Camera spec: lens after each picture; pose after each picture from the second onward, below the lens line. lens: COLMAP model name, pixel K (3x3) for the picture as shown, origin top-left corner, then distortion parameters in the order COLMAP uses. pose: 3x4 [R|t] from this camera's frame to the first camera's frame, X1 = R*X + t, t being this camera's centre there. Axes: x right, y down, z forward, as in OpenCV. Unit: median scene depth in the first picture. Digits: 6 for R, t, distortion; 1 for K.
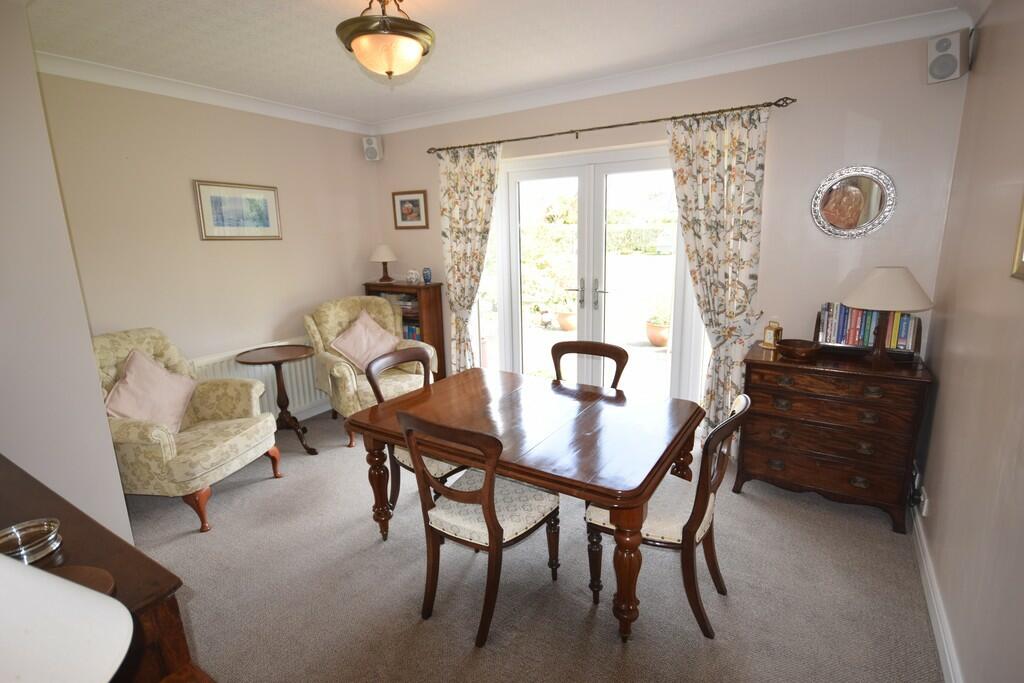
lens RADIAL K [[492.2, 0, 505.0], [0, 492.2, 338.8], [0, 0, 1]] dist [0.002876, 0.000688]
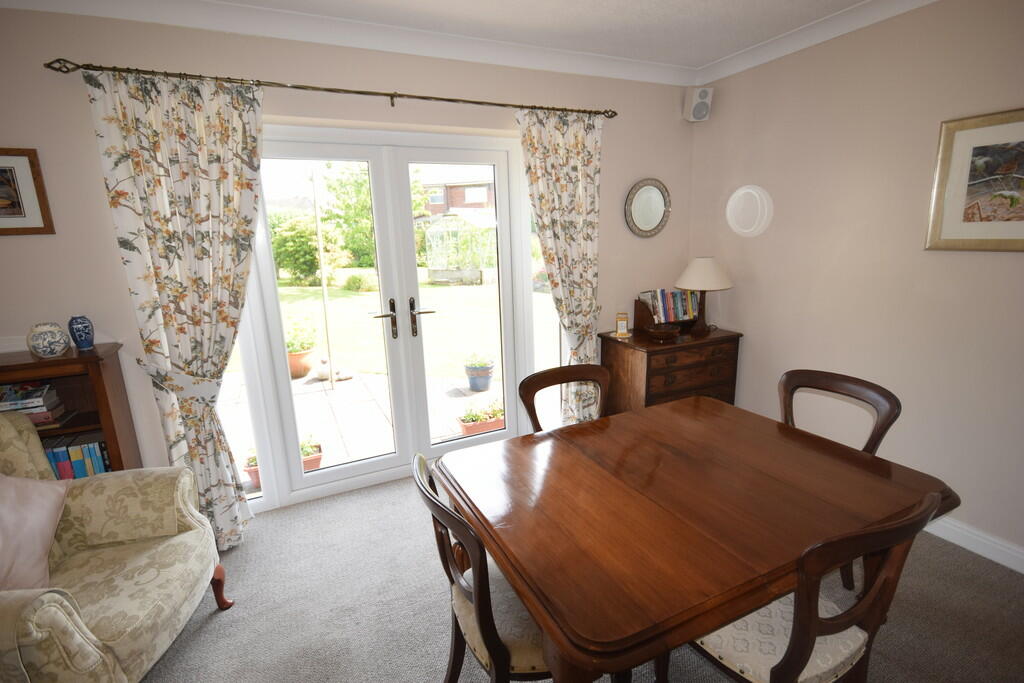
lens RADIAL K [[492.2, 0, 510.2], [0, 492.2, 341.9], [0, 0, 1]] dist [0.002876, 0.000688]
pose [[0.520158, -0.178067, 0.835301, -0.381357], [0.205861, 0.975328, 0.079723, -0.081842], [-0.828889, 0.130487, 0.543982, 0.452965]]
